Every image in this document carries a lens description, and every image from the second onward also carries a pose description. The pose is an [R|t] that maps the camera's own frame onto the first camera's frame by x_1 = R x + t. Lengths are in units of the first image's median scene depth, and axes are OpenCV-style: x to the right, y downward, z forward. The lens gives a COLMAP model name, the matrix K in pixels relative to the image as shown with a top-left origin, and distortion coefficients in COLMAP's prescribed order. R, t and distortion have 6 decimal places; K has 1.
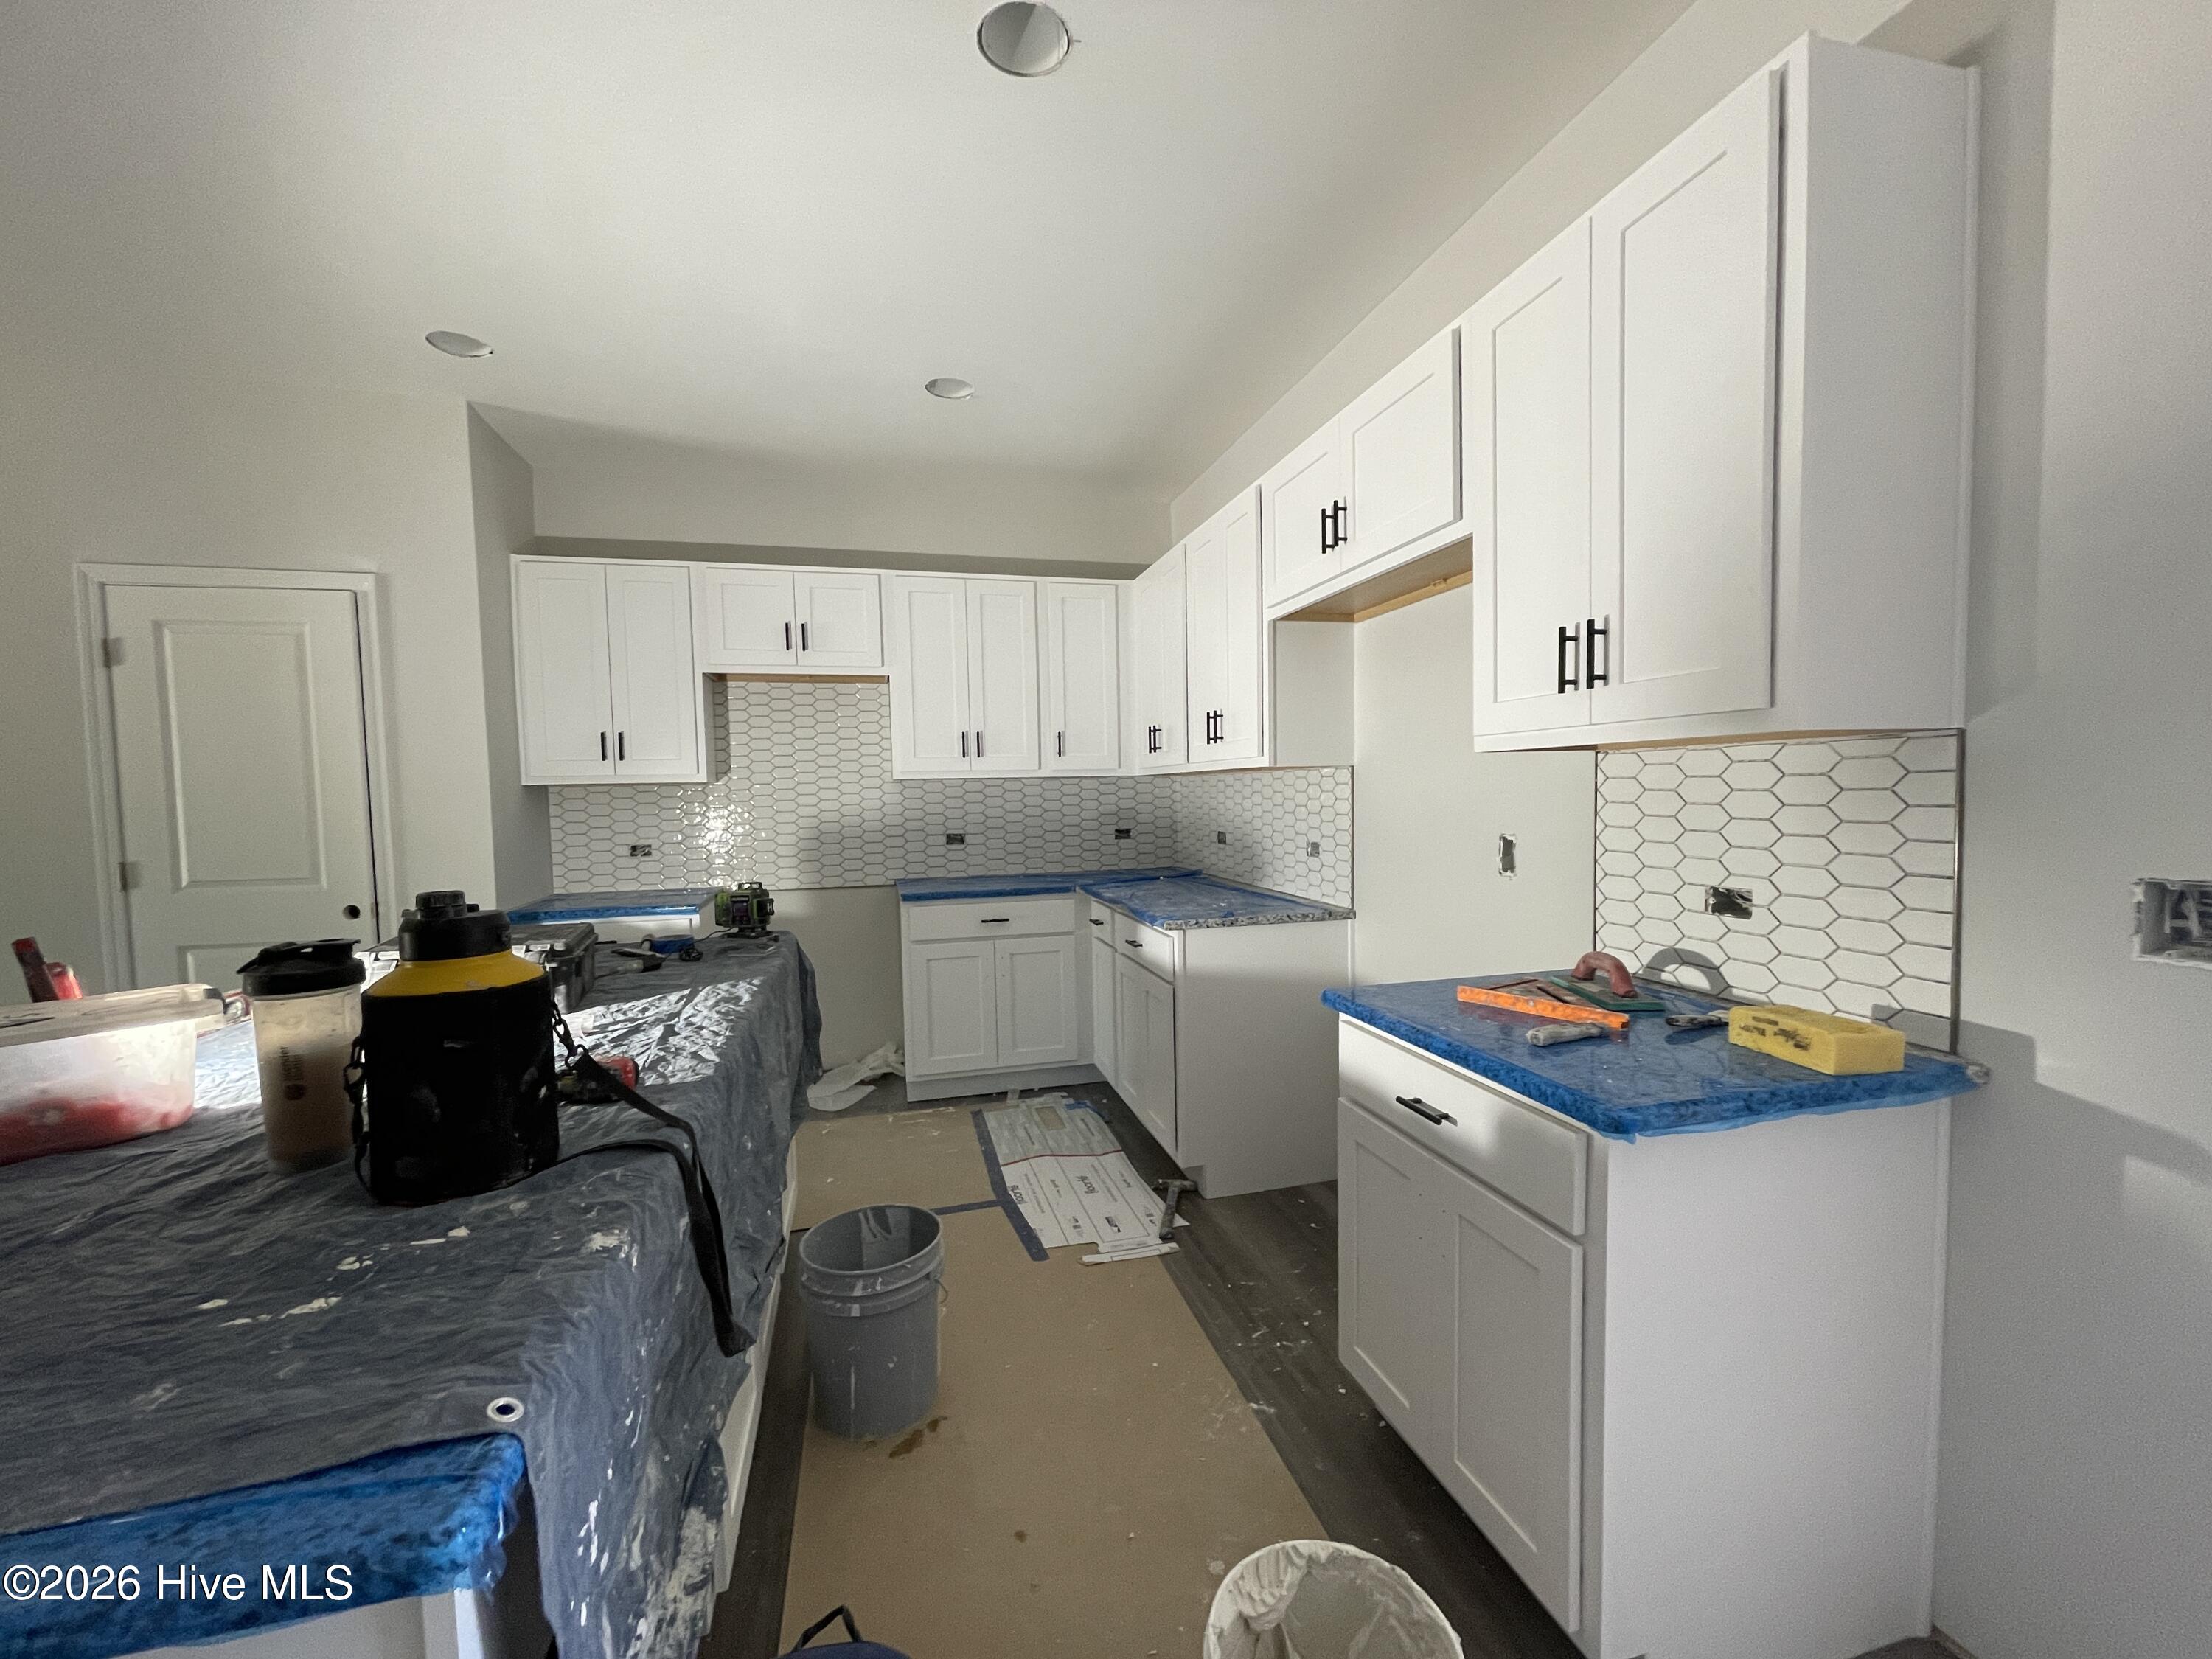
lens RADIAL K [[891.4, 0, 1100.4], [0, 891.4, 836.1], [0, 0, 1]] dist [0.002911, -0.001196]
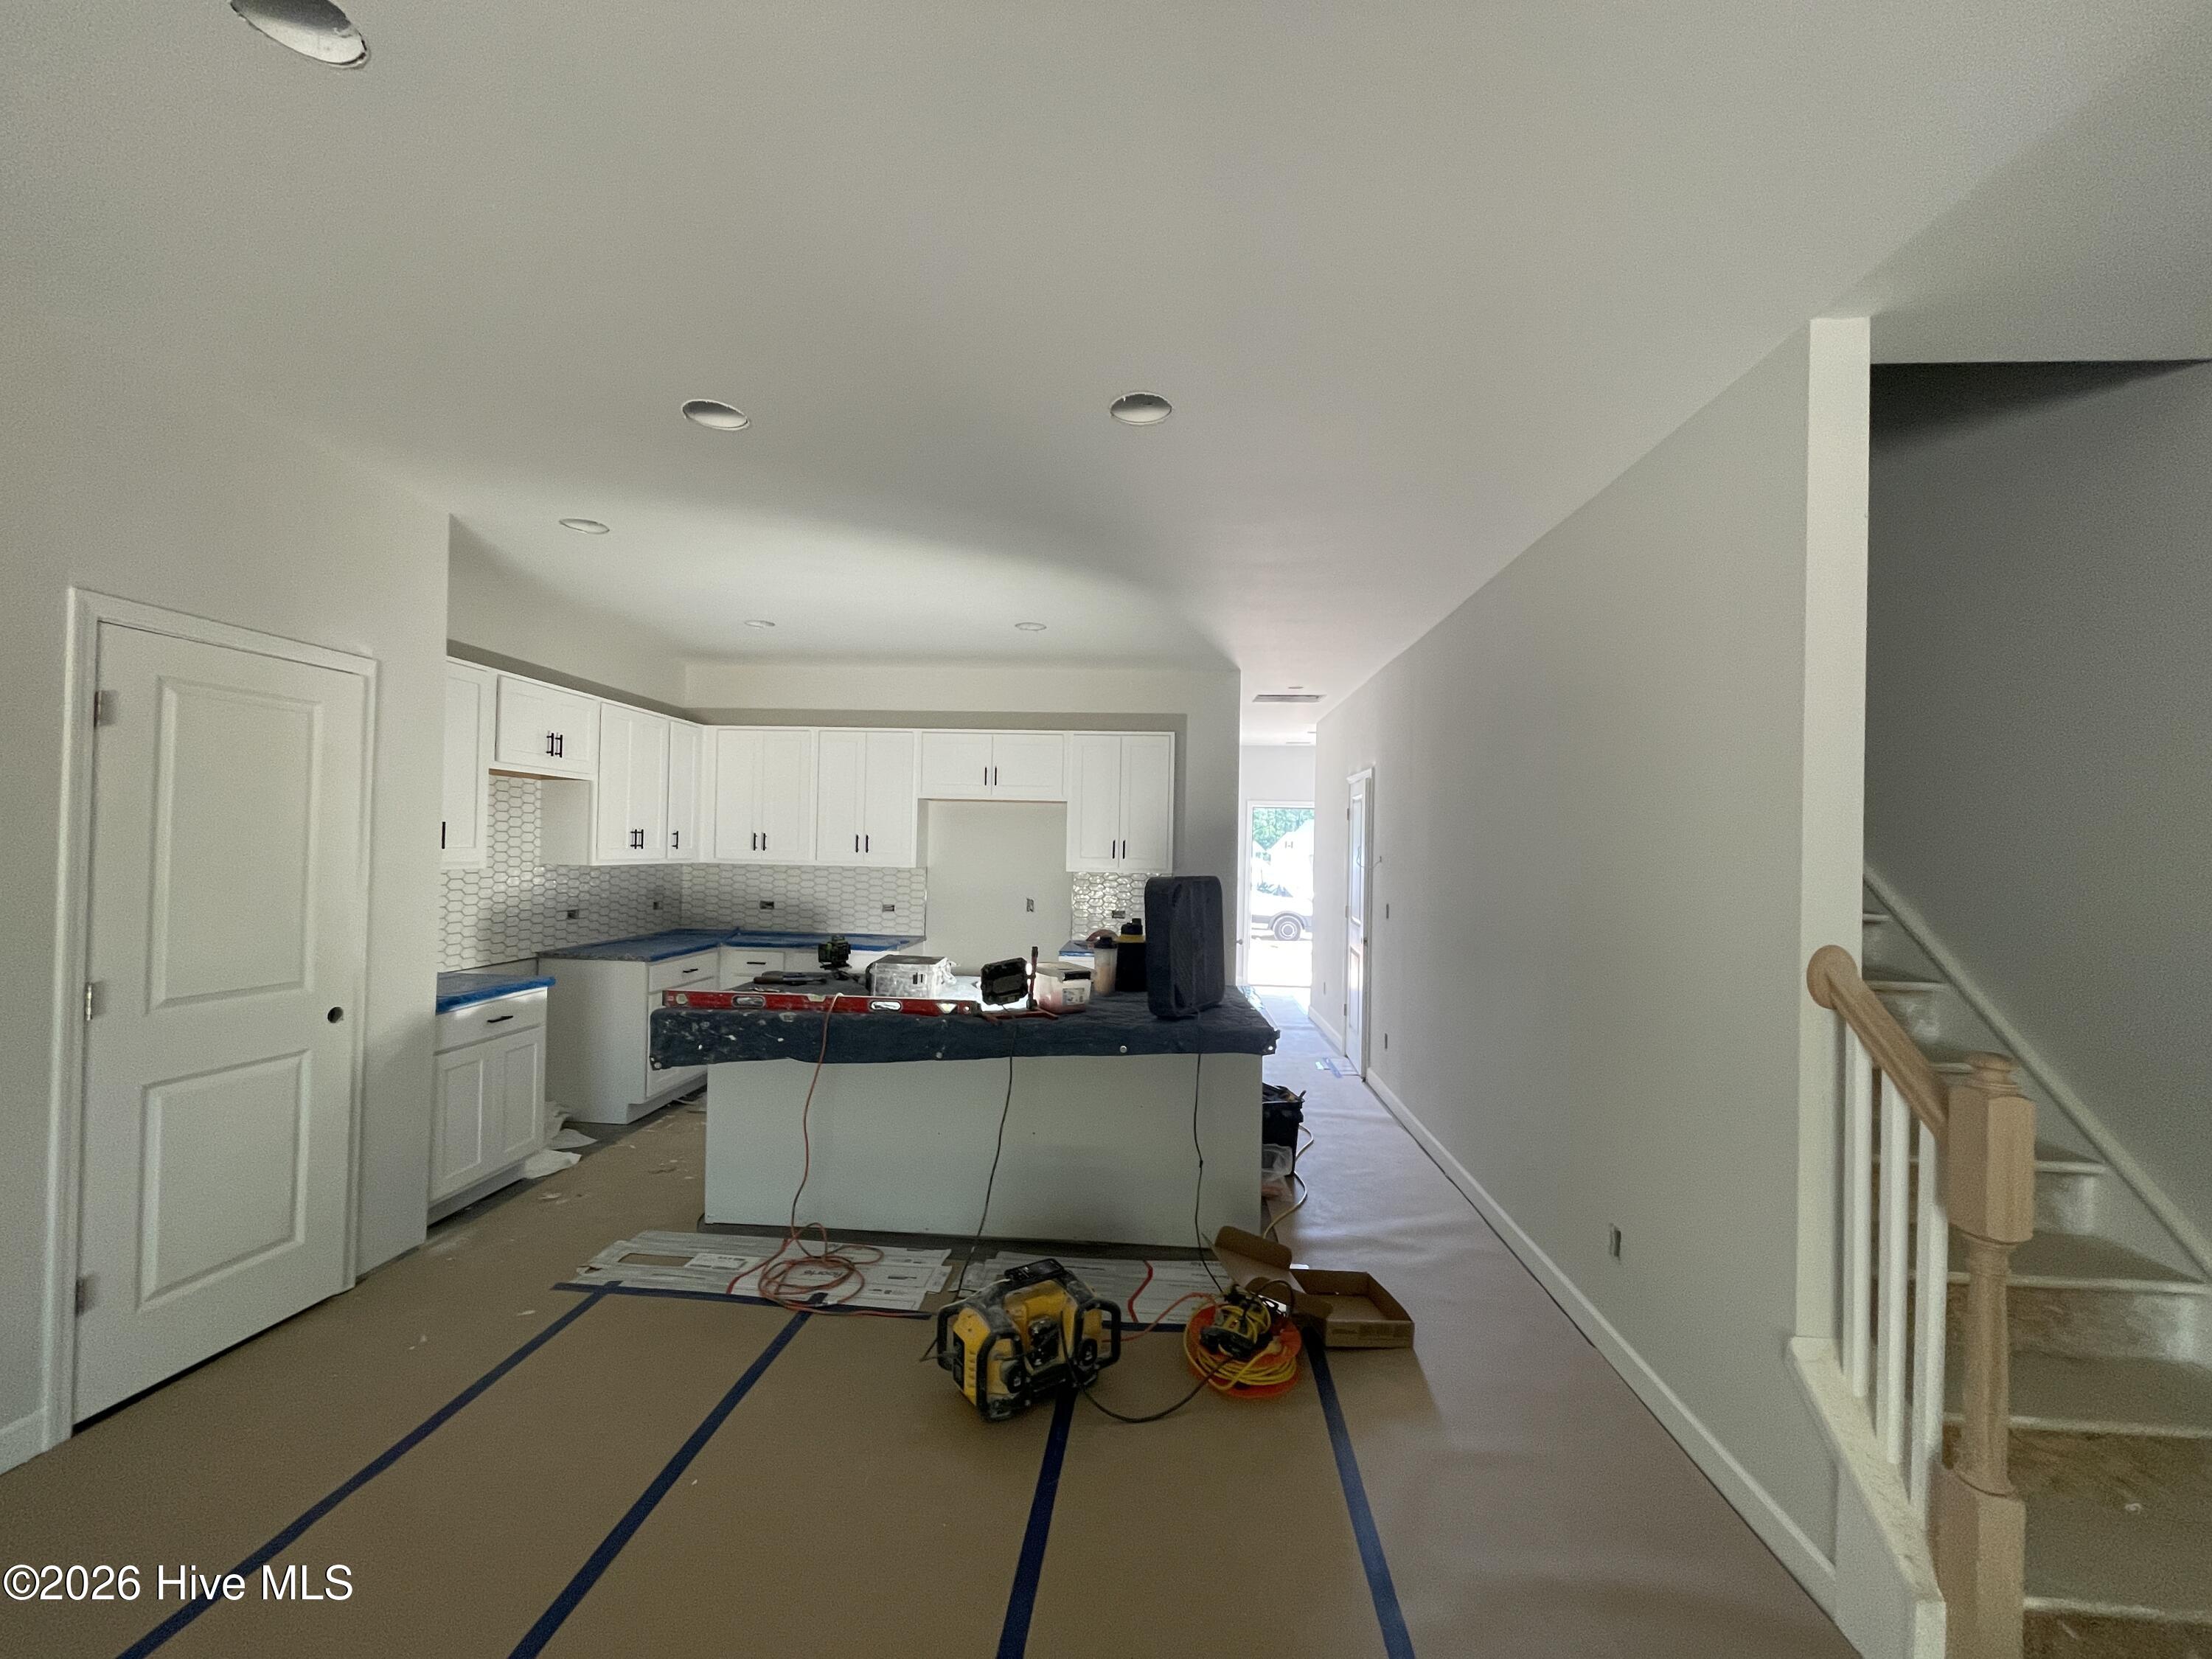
lens RADIAL K [[891.4, 0, 1106.0], [0, 891.4, 837.5], [0, 0, 1]] dist [0.002911, -0.001196]
pose [[0.317284, 0.038462, 0.947550, -1.215798], [0.022234, 0.998601, -0.047979, -0.029582], [-0.948070, 0.036290, 0.315985, -0.048464]]
